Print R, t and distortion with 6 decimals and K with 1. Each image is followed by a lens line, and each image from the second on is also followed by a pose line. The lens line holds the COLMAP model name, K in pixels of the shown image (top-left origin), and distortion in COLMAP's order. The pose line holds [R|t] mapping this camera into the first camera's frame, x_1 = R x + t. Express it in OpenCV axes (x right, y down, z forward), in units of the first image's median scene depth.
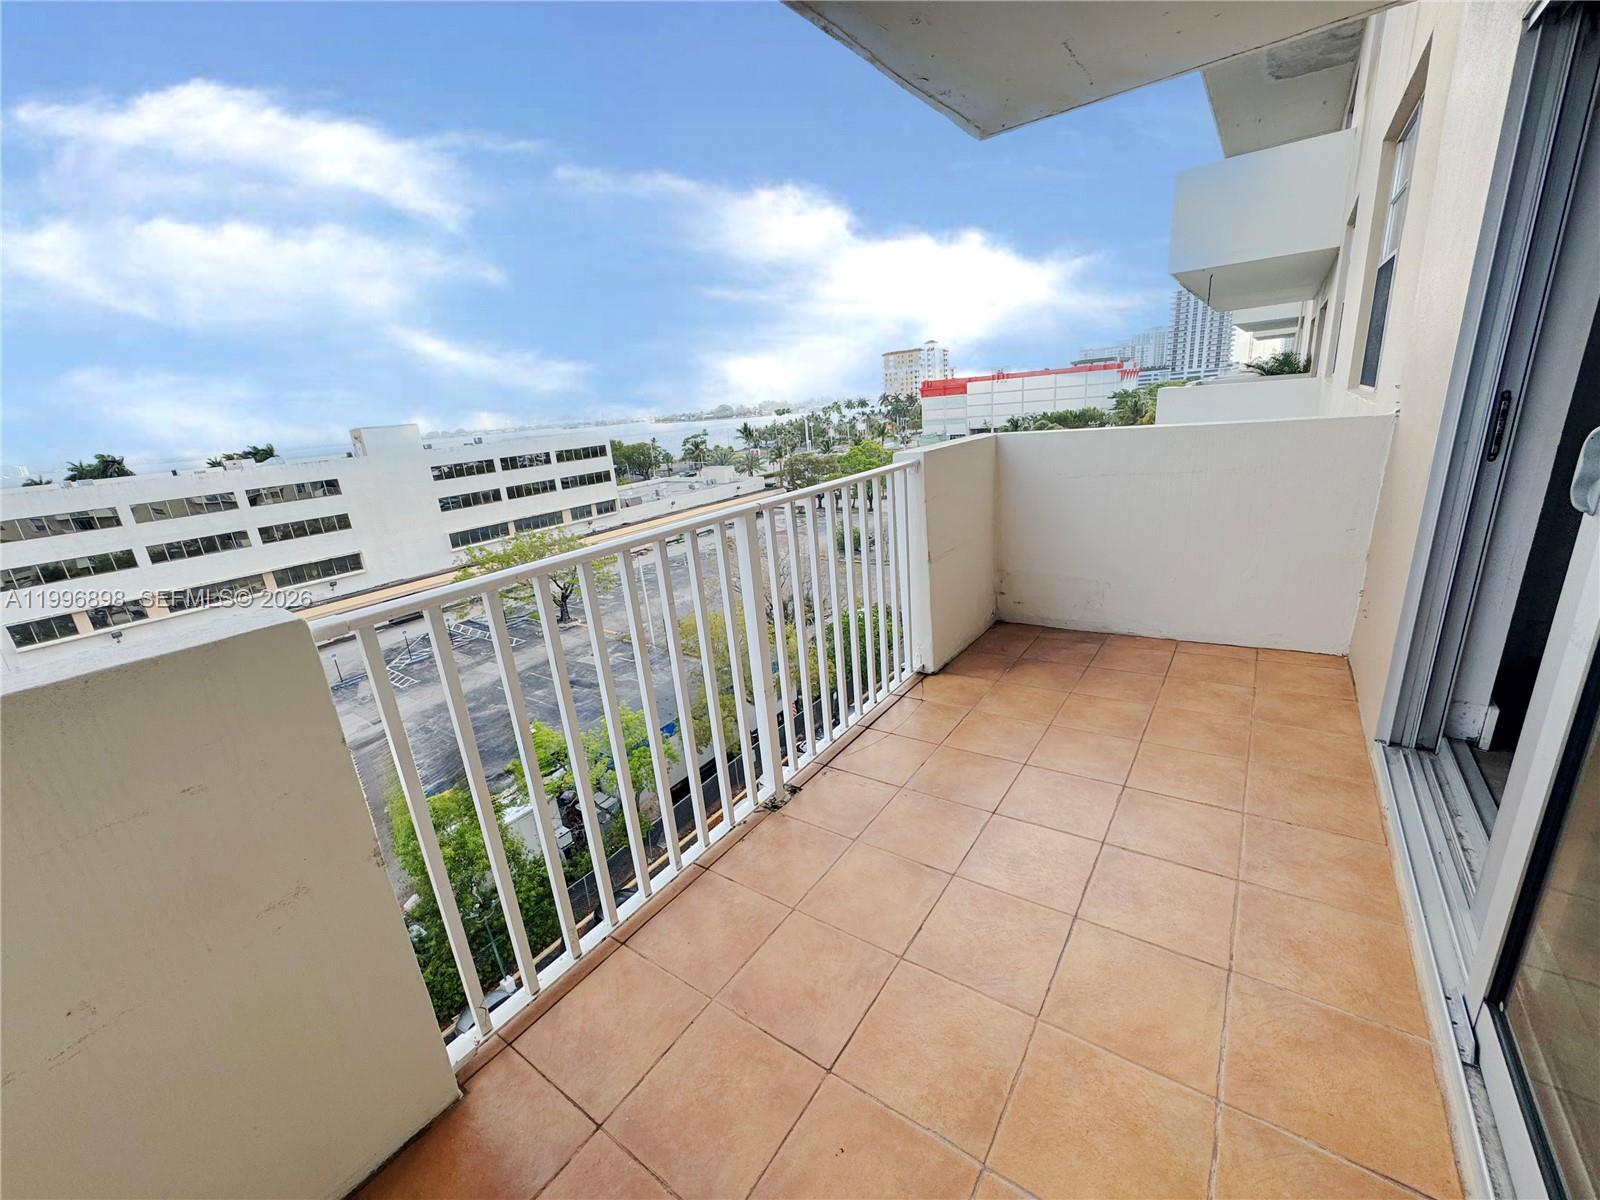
lens RADIAL K [[641.4, 0, 797.1], [0, 641.4, 599.0], [0, 0, 1]] dist [-0.003524, 0.000762]
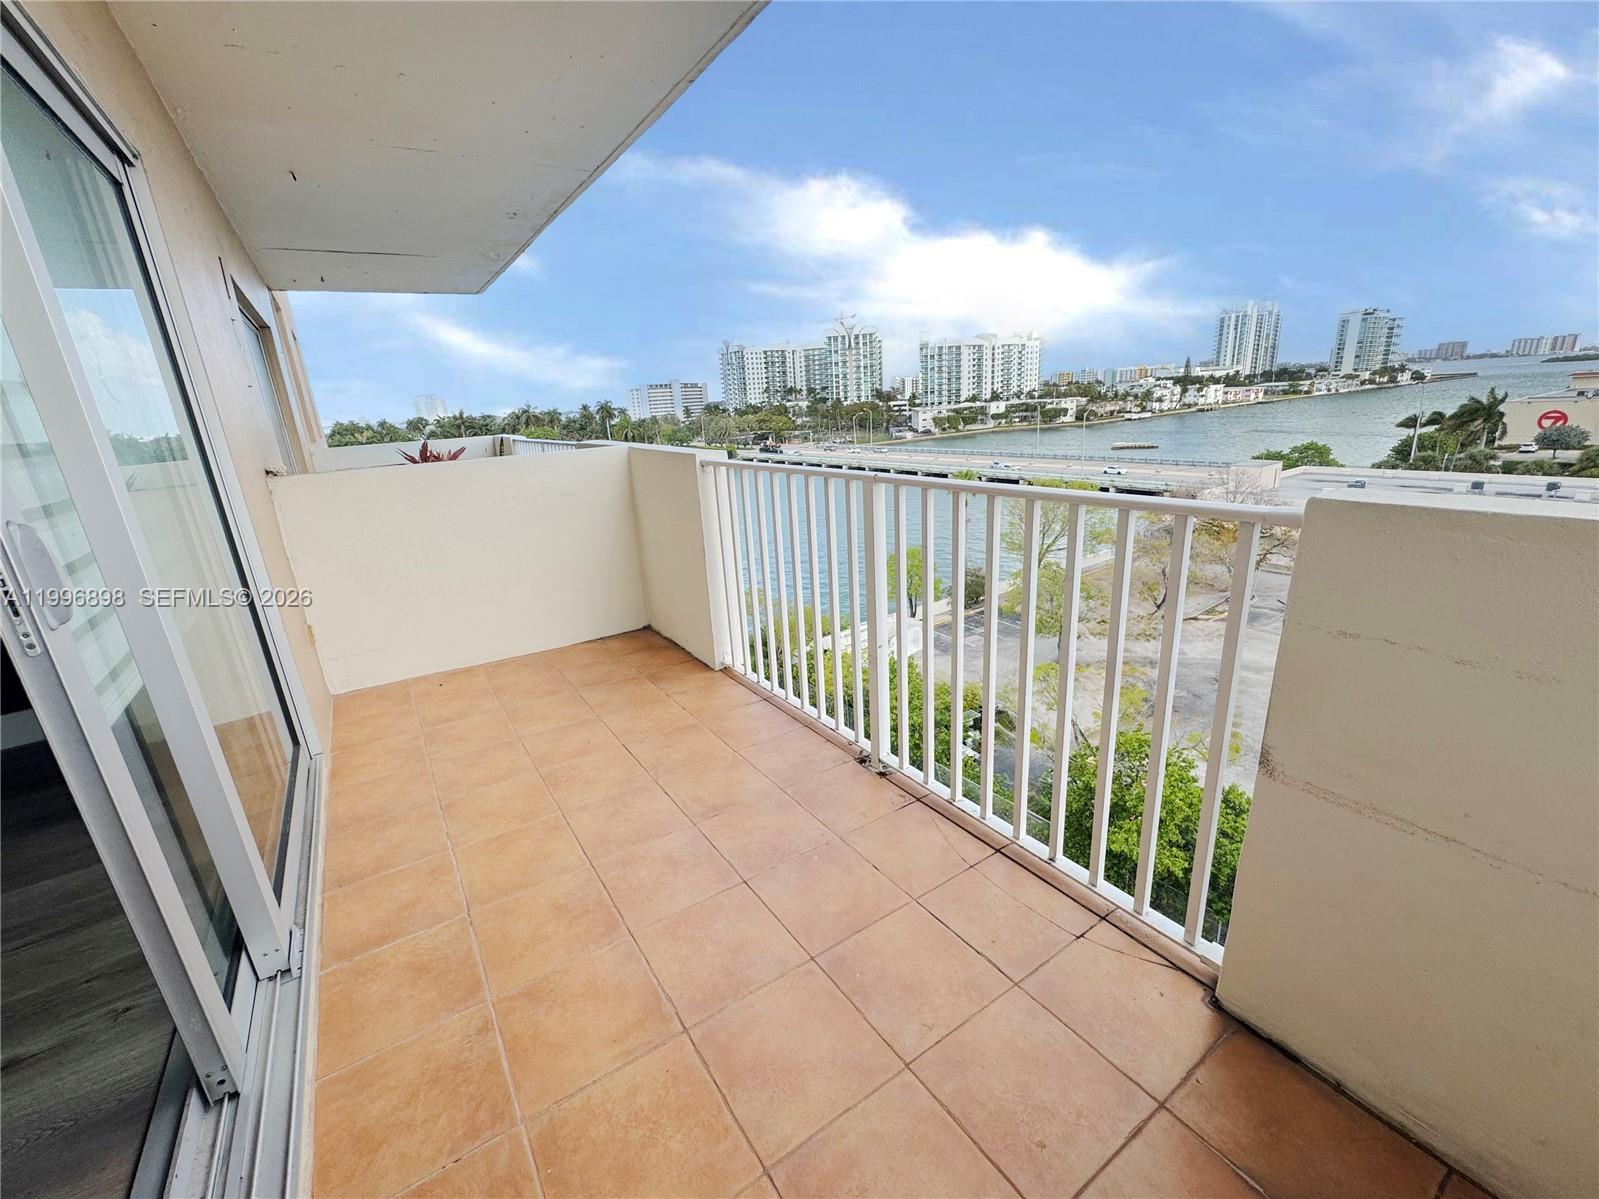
lens RADIAL K [[641.0, 0, 779.7], [0, 641.0, 609.6], [0, 0, 1]] dist [-0.003524, 0.000762]
pose [[-0.359632, 0.392560, -0.846500, 0.118297], [-0.185317, 0.859076, 0.477123, -0.053190], [0.914507, 0.328460, -0.236203, 0.153112]]
